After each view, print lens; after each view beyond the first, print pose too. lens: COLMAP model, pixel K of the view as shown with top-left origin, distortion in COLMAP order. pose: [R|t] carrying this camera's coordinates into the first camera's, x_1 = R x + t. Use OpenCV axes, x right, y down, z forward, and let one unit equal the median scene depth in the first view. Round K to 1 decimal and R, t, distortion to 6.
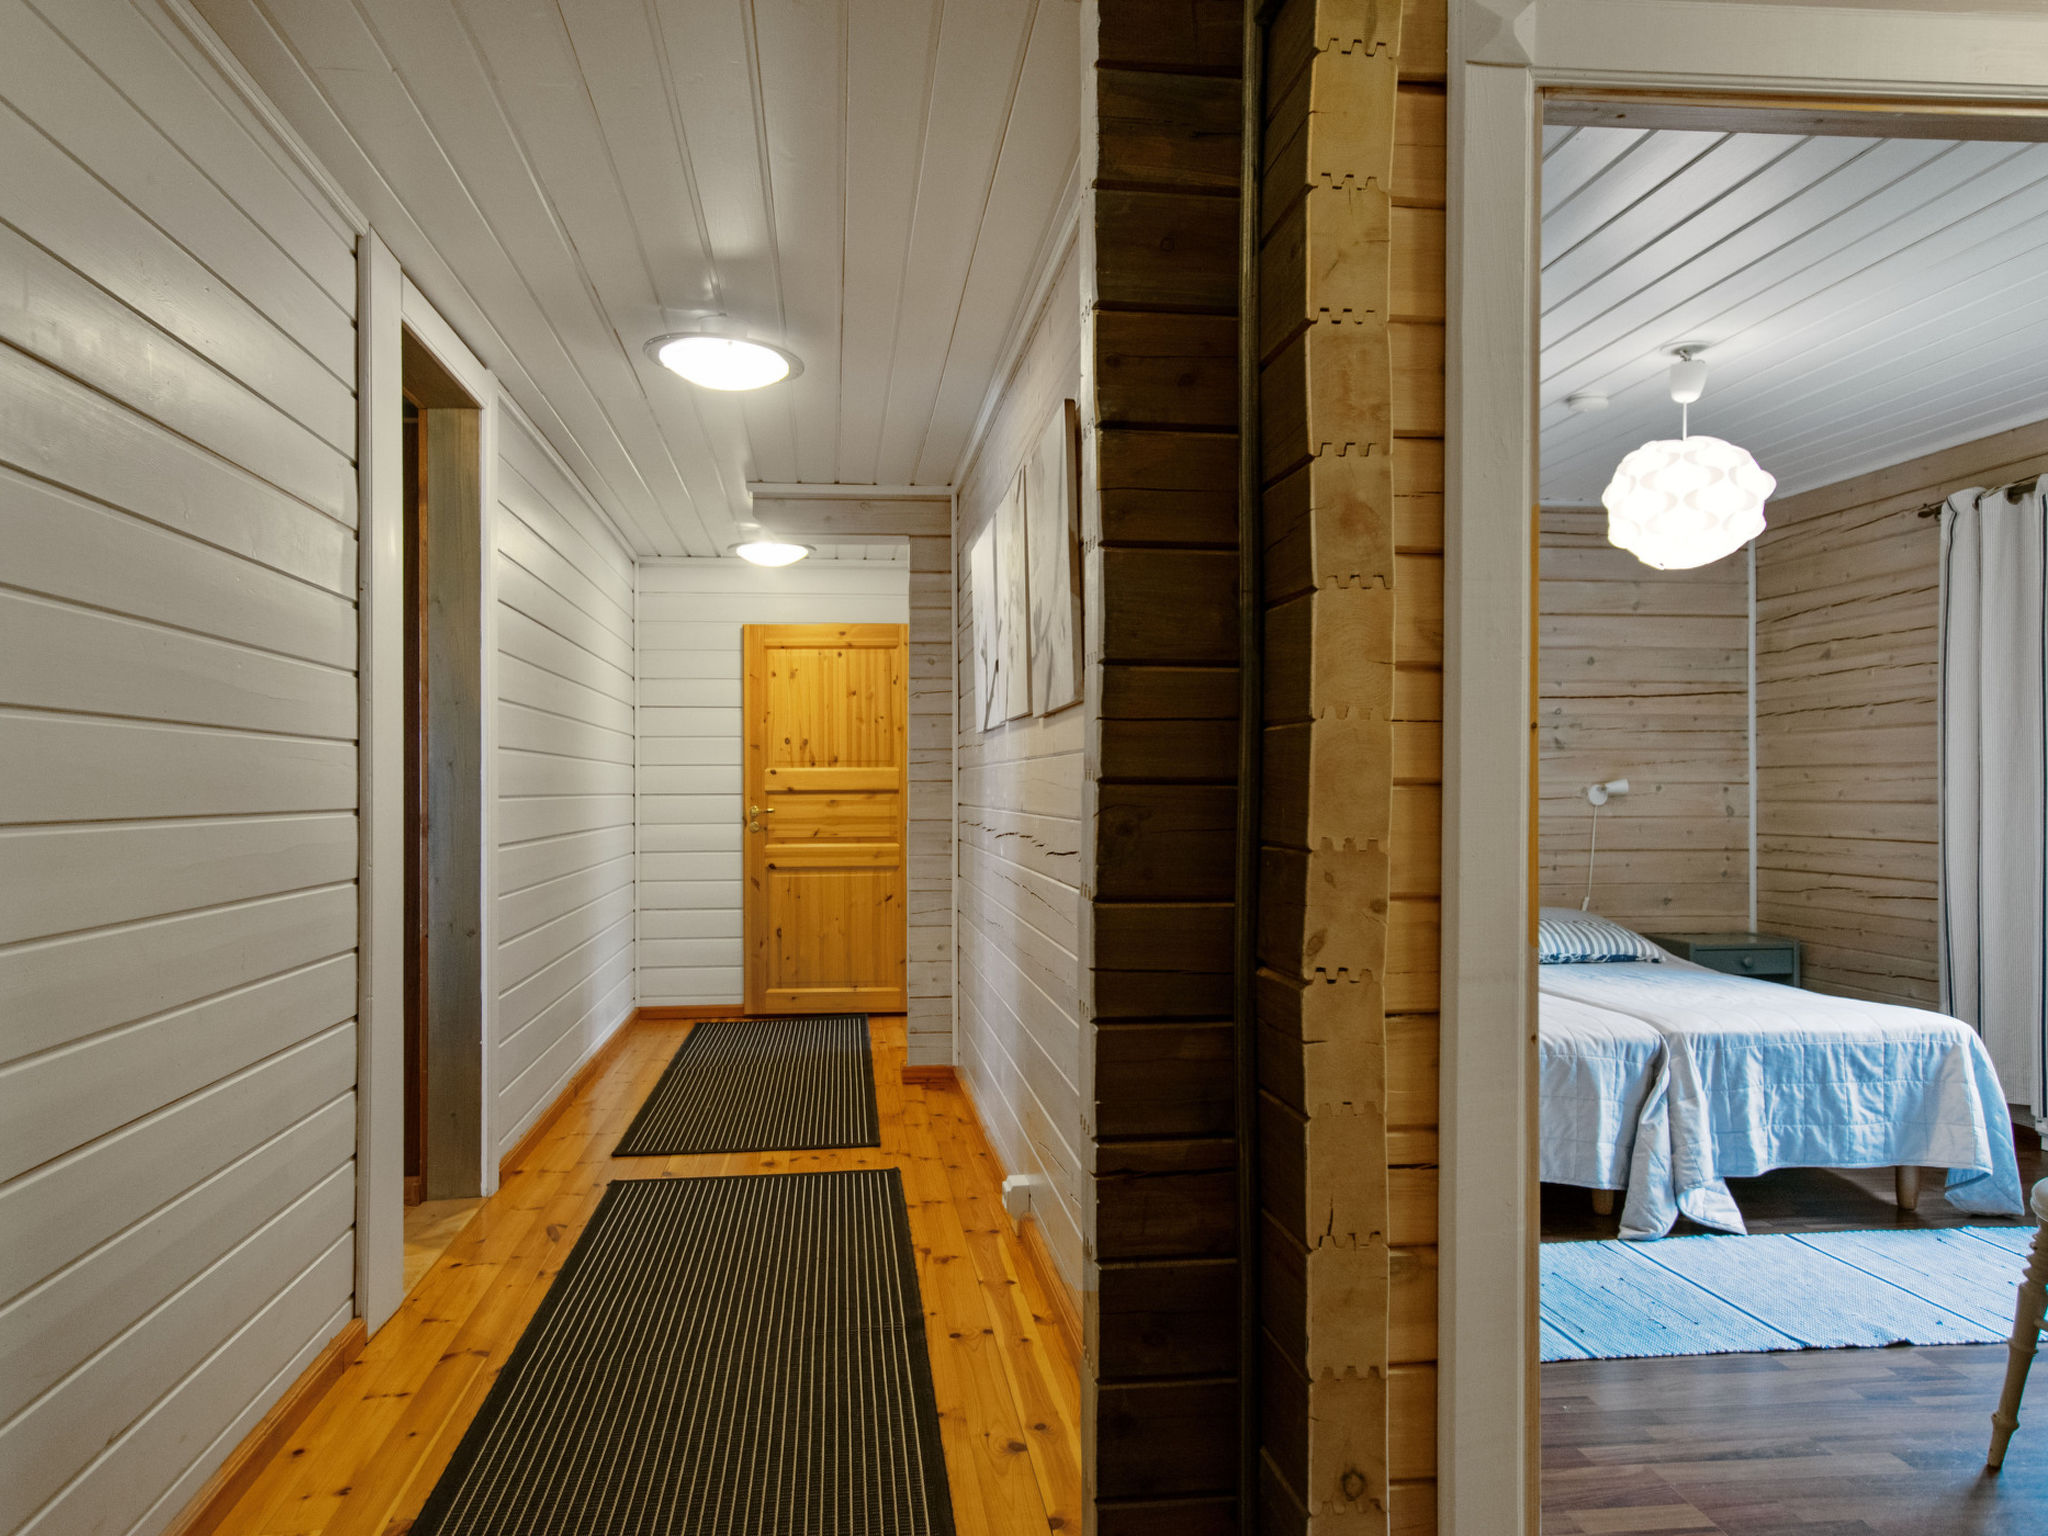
lens RADIAL K [[1453.3, 0, 1017.7], [0, 1453.3, 788.8], [0, 0, 1]] dist [0.000862, 0.021587]
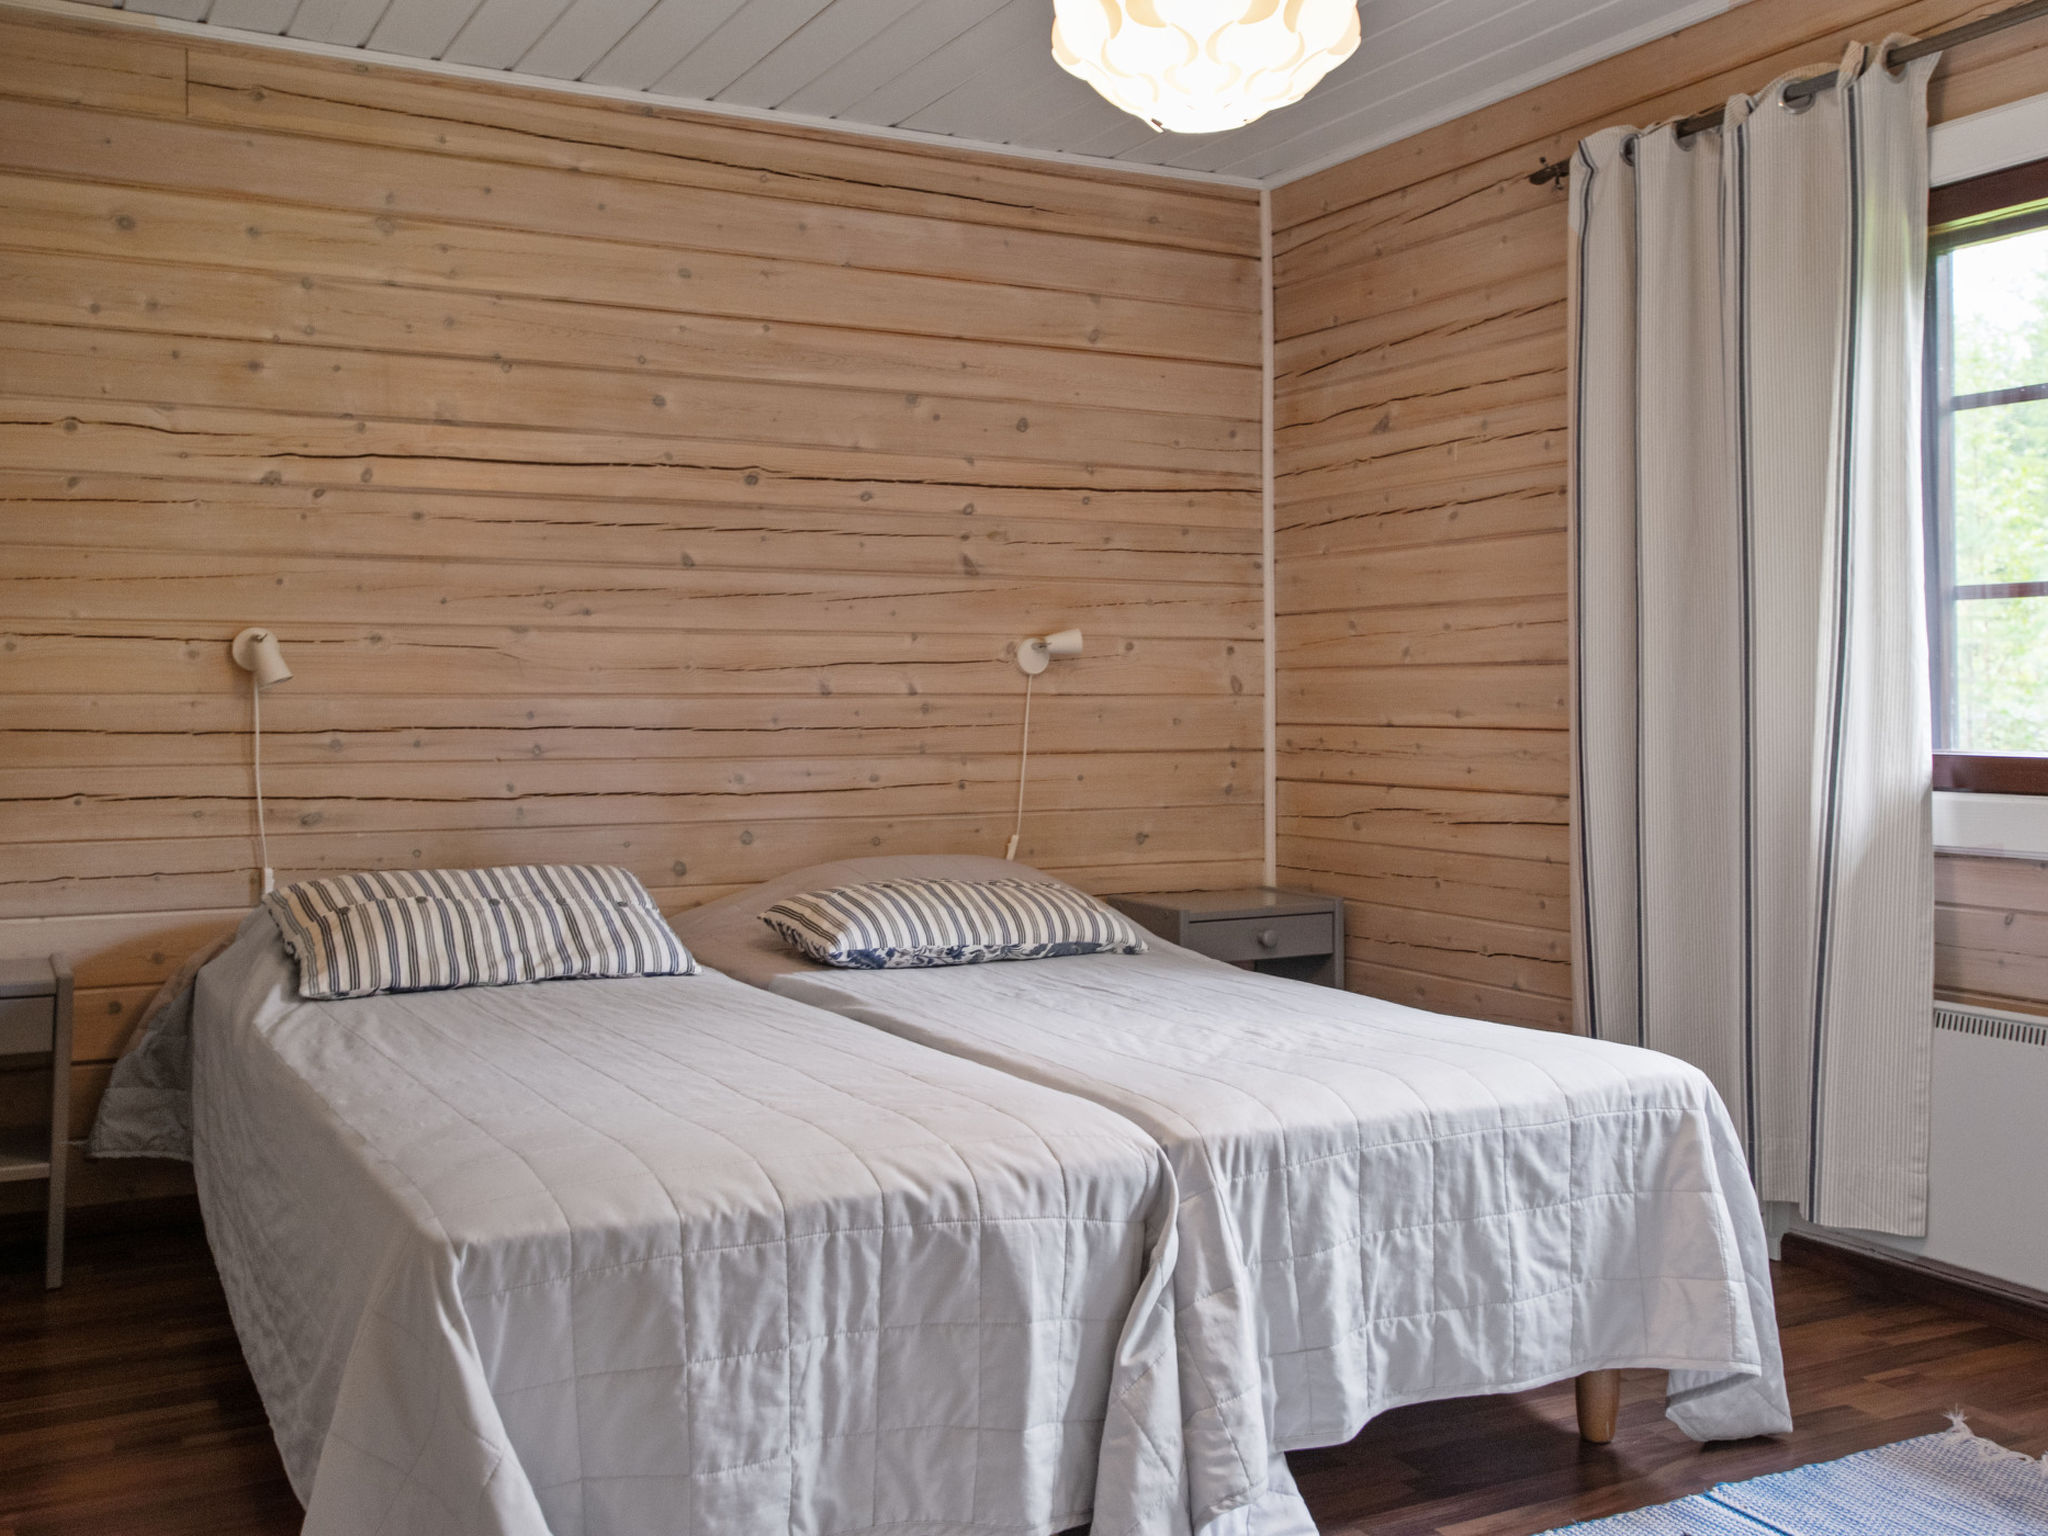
lens RADIAL K [[1953.3, 0, 1024.0], [0, 1953.3, 768.0], [0, 0, 1]] dist [-0.003339, -0.002725]
pose [[0.931353, -0.013141, 0.363880, 0.188455], [-0.000565, 0.999295, 0.037534, 0.031605], [-0.364116, -0.035163, 0.930689, 0.464795]]
